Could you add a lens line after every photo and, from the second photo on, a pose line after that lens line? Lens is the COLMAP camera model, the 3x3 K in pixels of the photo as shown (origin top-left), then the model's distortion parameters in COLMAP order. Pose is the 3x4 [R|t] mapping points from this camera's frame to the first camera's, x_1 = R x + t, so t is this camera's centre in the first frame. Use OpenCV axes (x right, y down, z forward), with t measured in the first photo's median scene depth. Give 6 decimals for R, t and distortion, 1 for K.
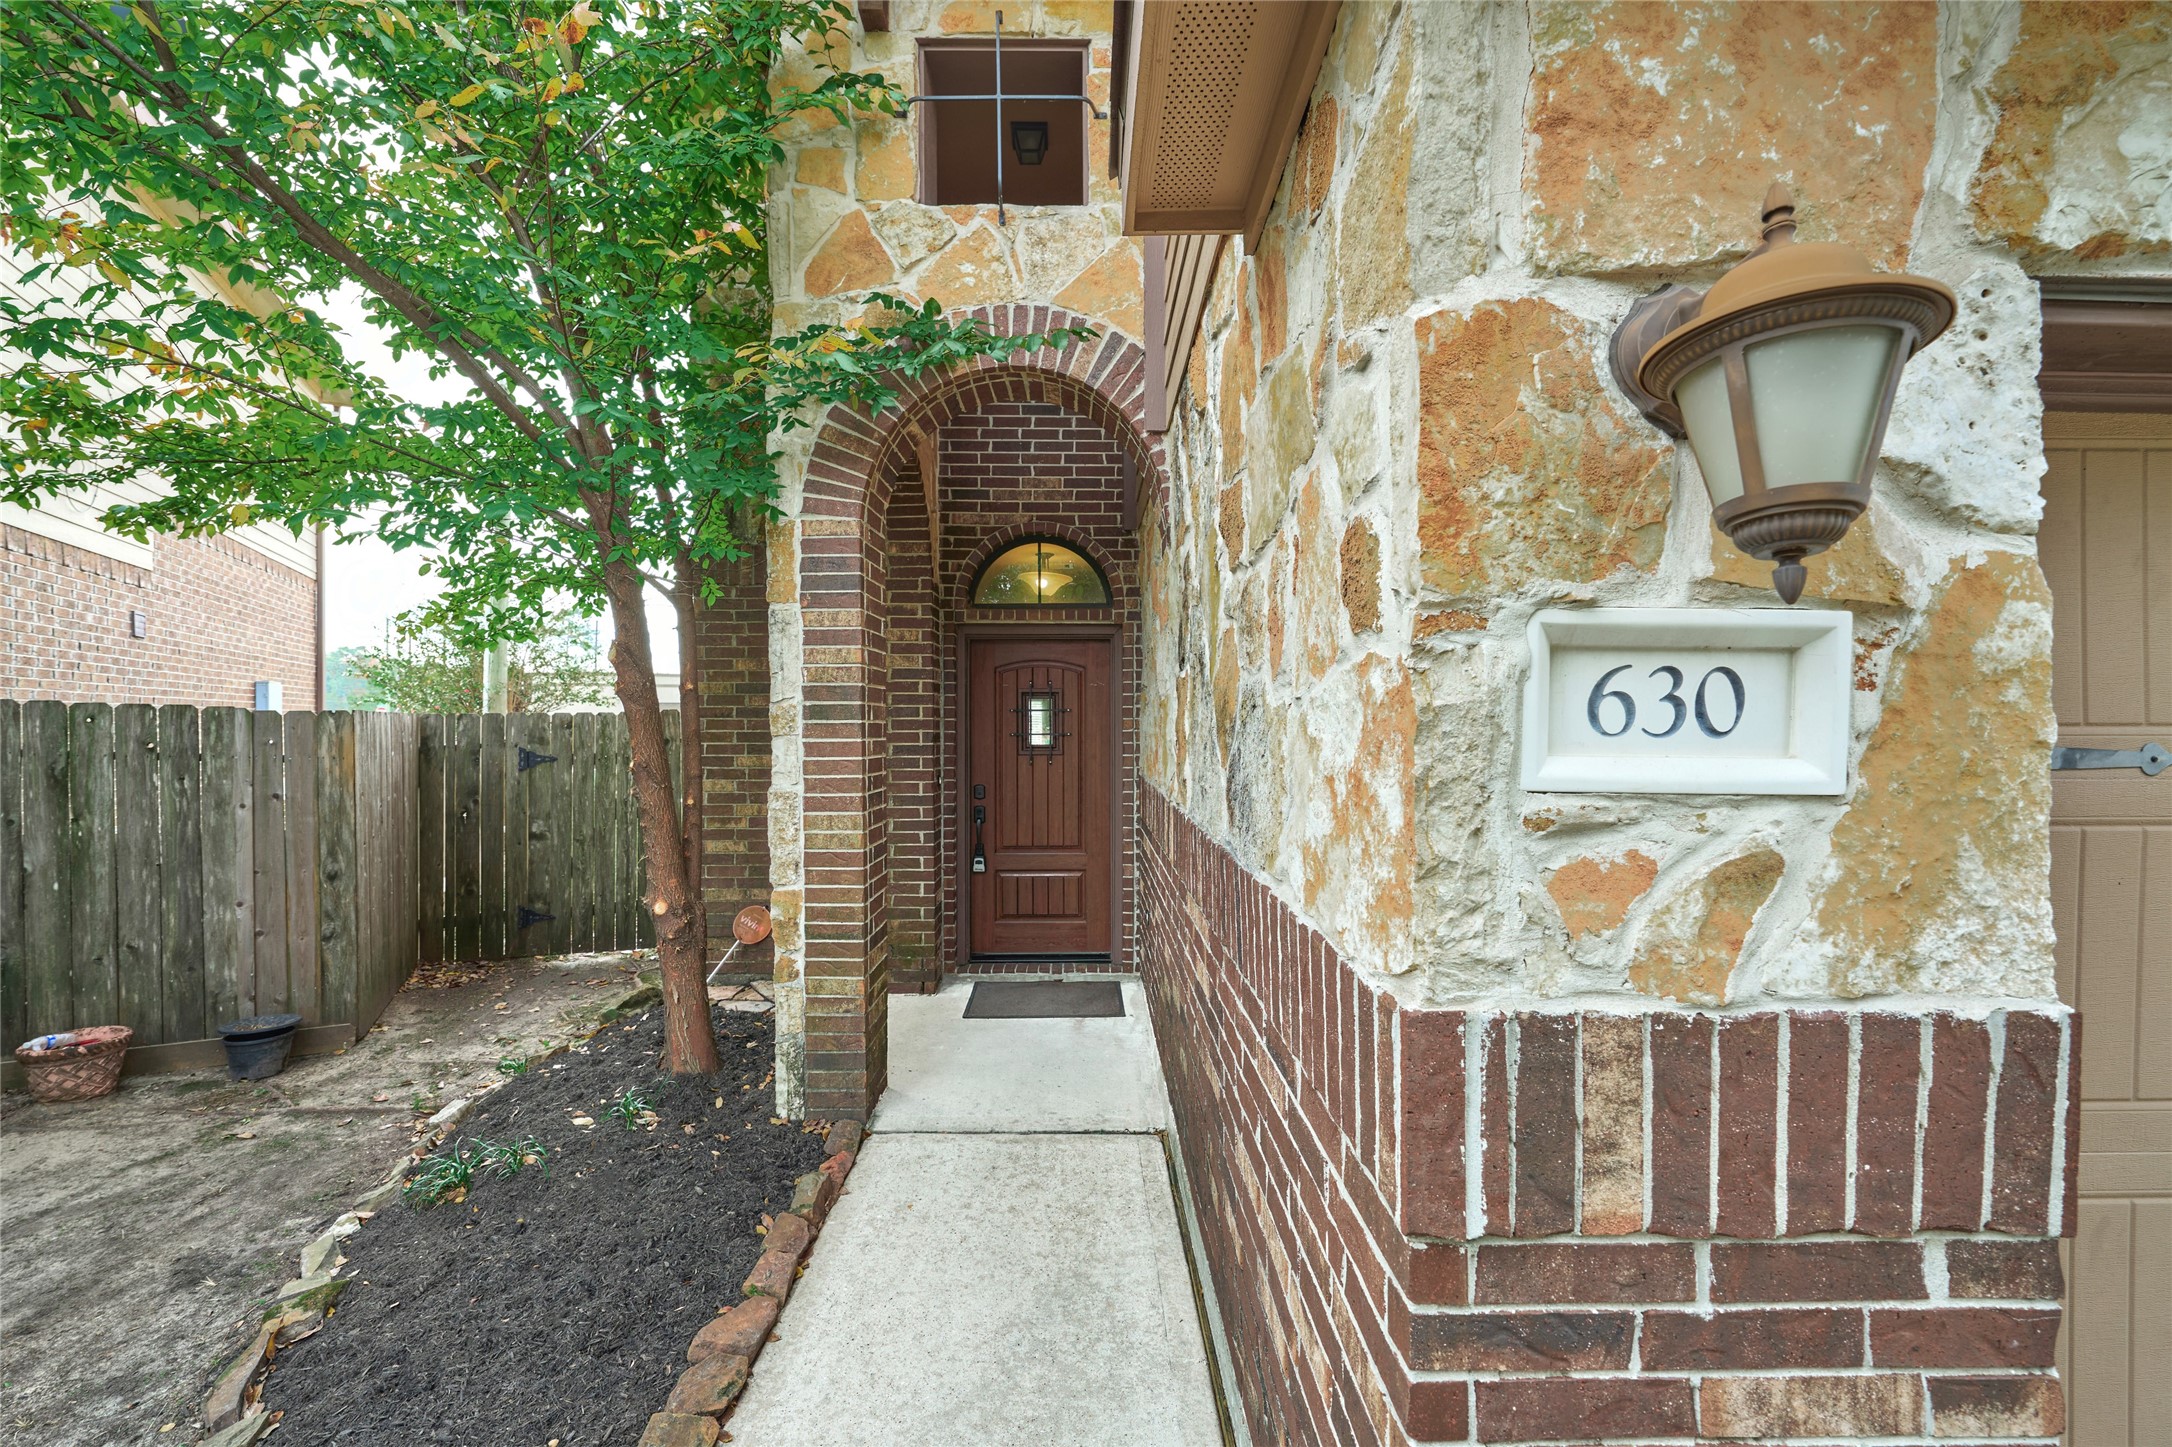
lens RADIAL K [[877.2, 0, 1086.0], [0, 877.2, 723.5], [0, 0, 1]] dist [-0.000861, -0.000535]
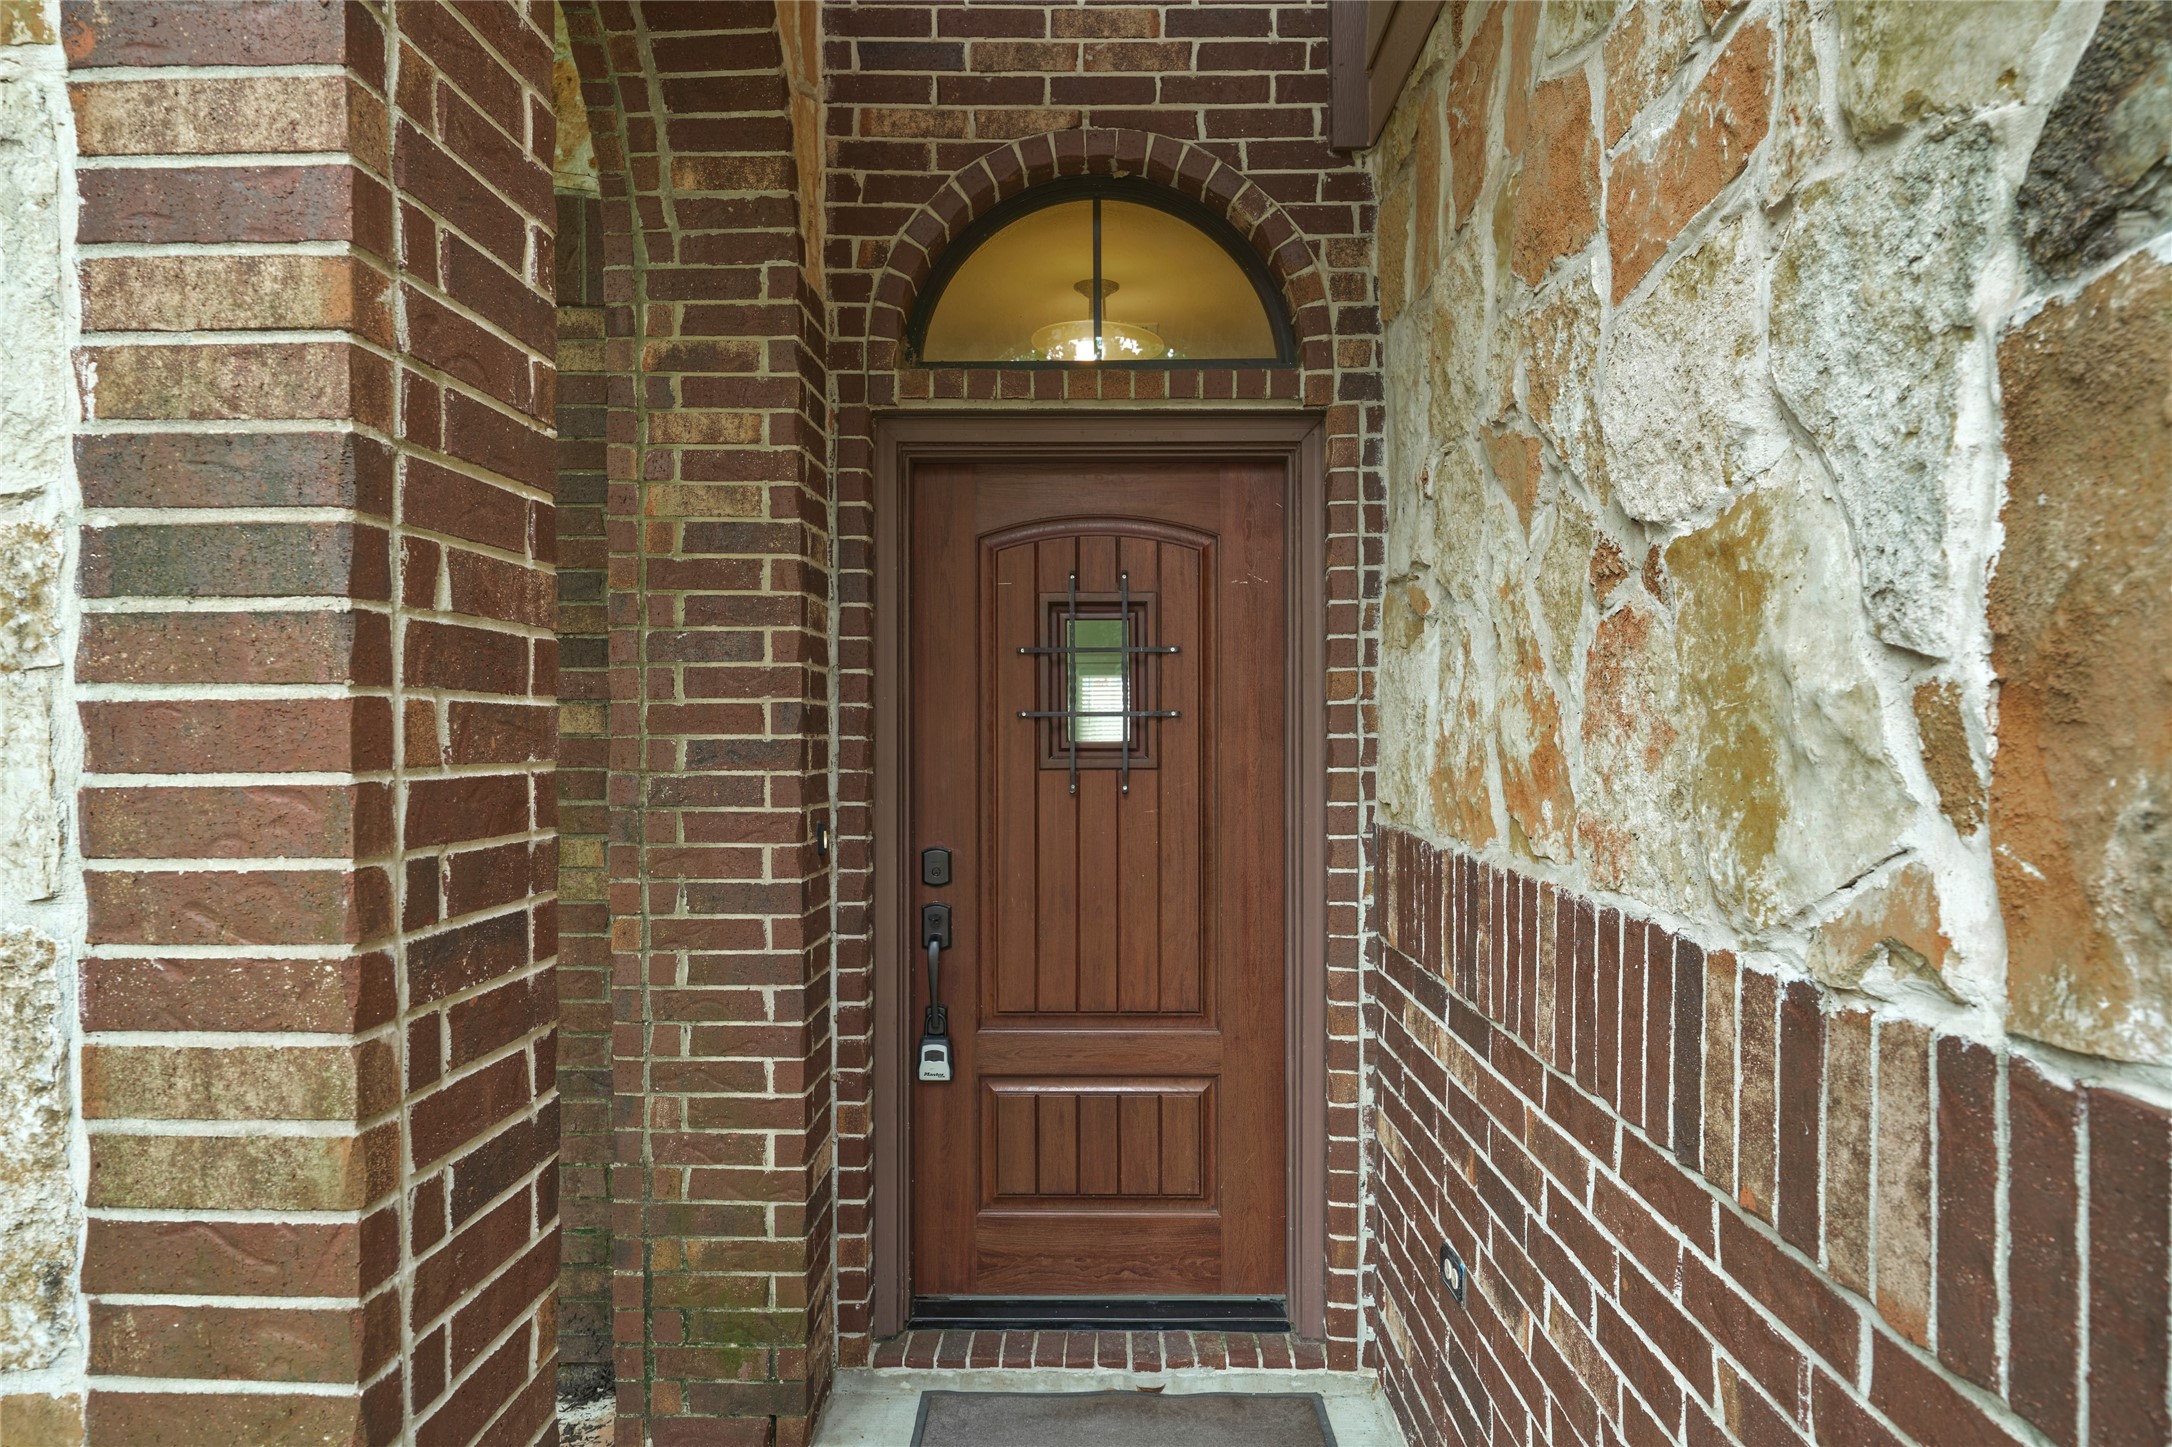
lens RADIAL K [[1292.6, 0, 1086.0], [0, 1292.6, 723.5], [0, 0, 1]] dist [0.003685, -0.000225]
pose [[0.999859, 0.000366, -0.016759, -0.052347], [-0.000394, 0.999999, -0.001633, 0.018844], [0.016758, 0.001639, 0.999858, 0.488033]]
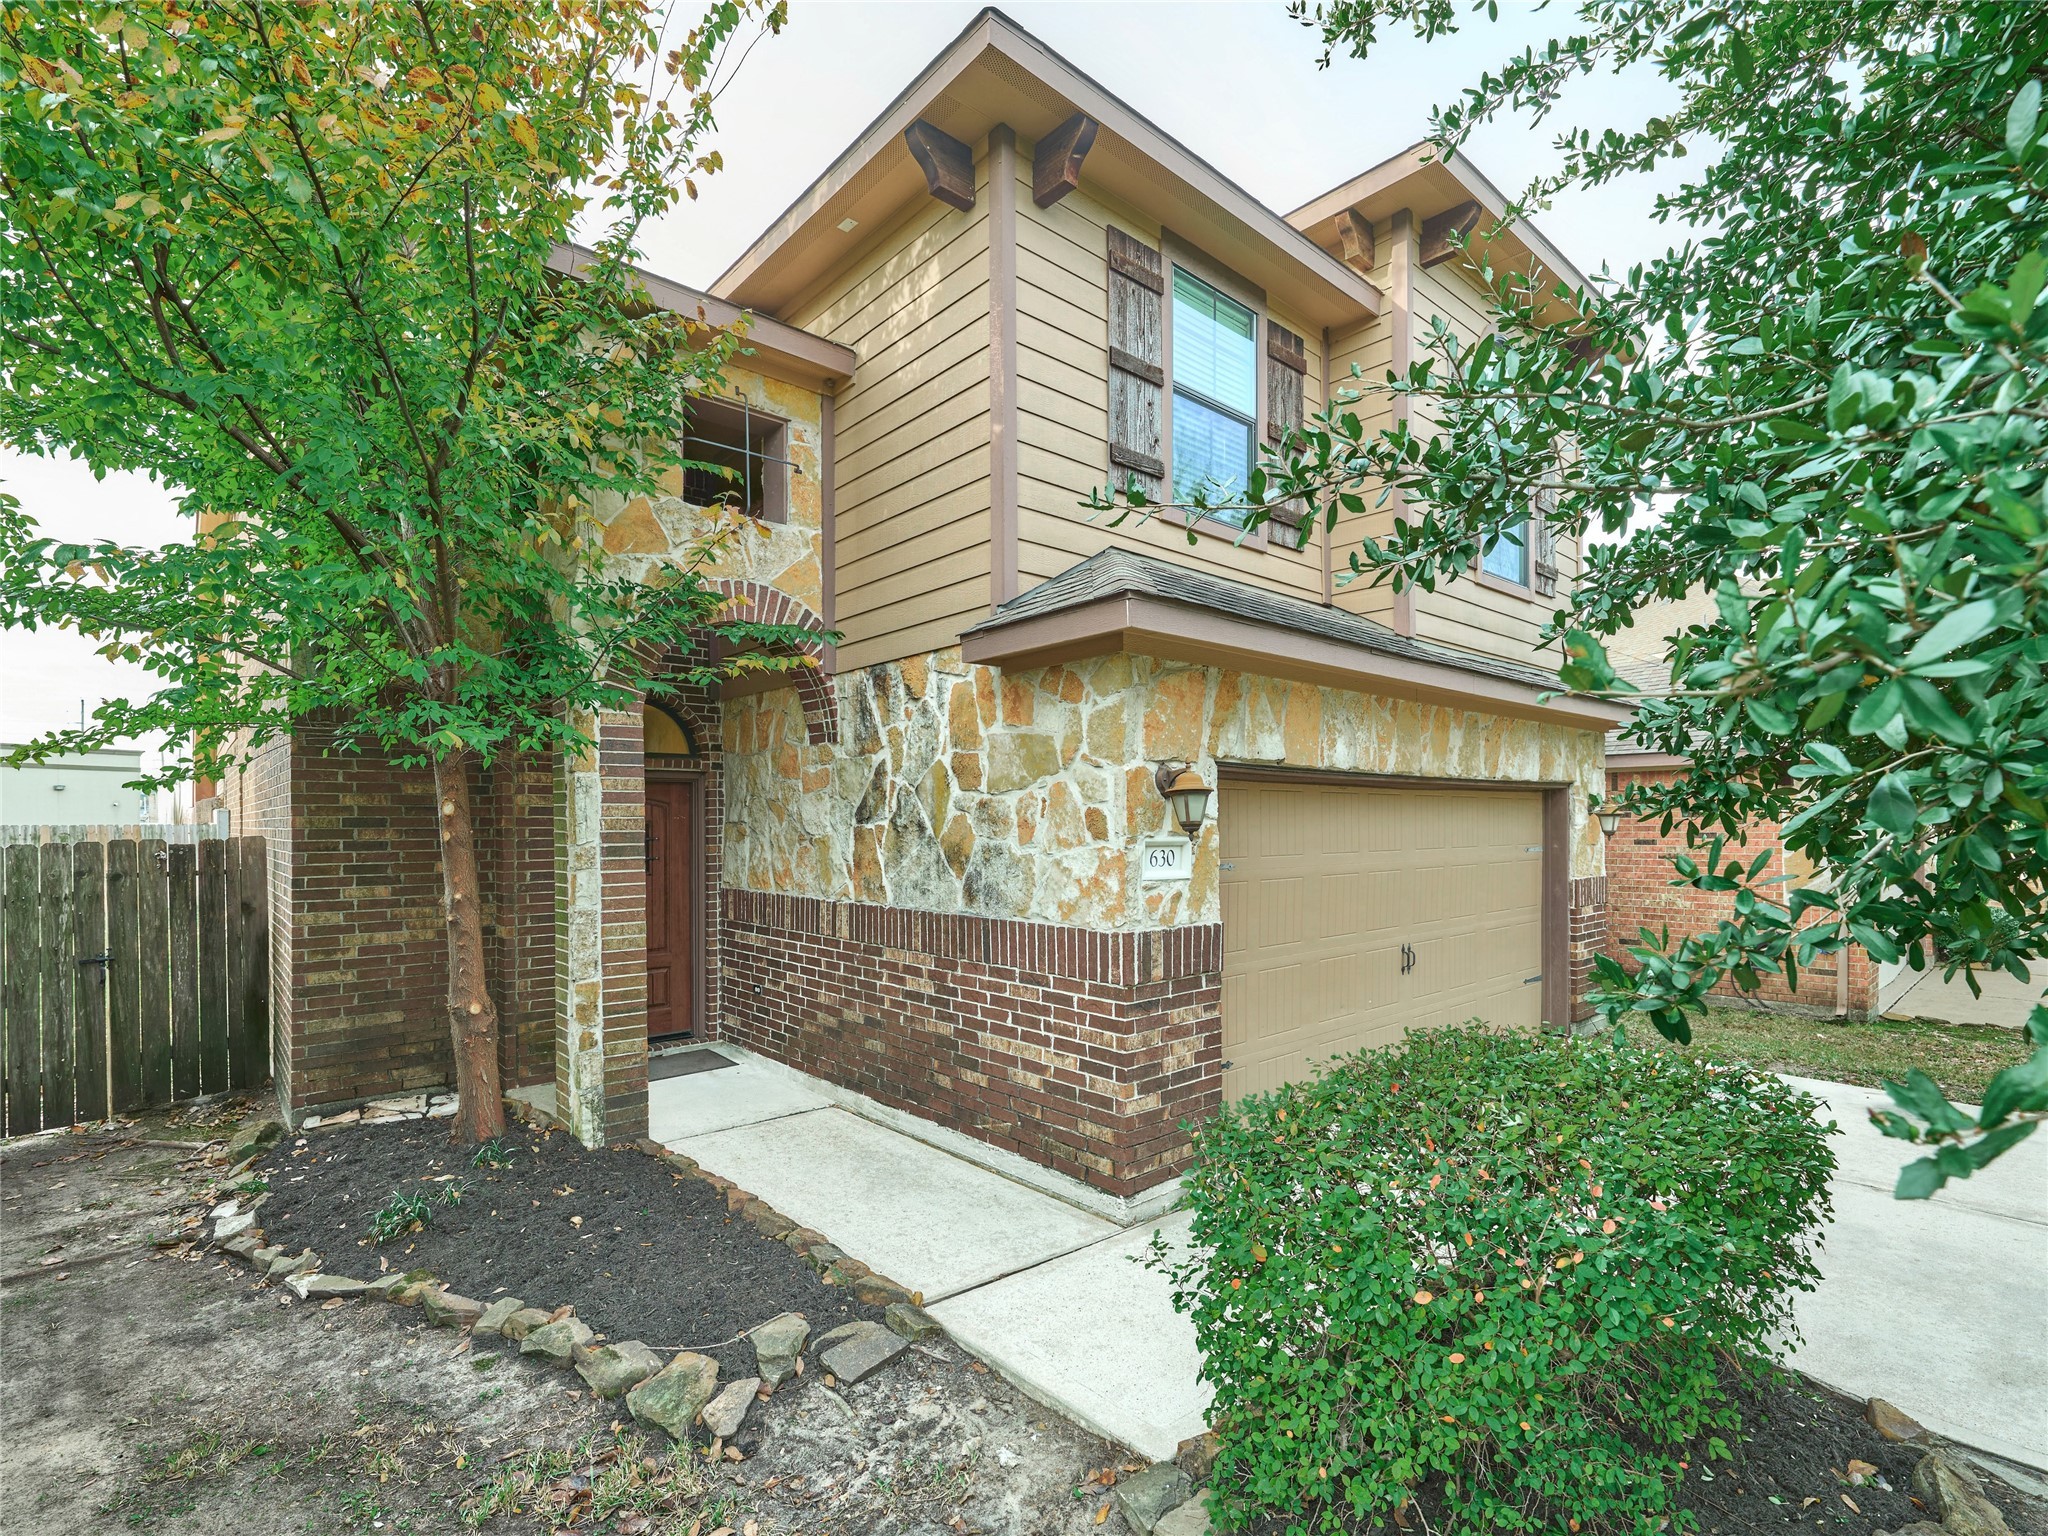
lens RADIAL K [[984.2, 0, 1053.7], [0, 984.2, 819.5], [0, 0, 1]] dist [-0.001362, -0.000514]
pose [[0.736953, -0.000430, 0.675944, -0.595379], [0.002807, 0.999993, -0.002424, -0.040694], [-0.675939, 0.003684, 0.736949, -0.437360]]
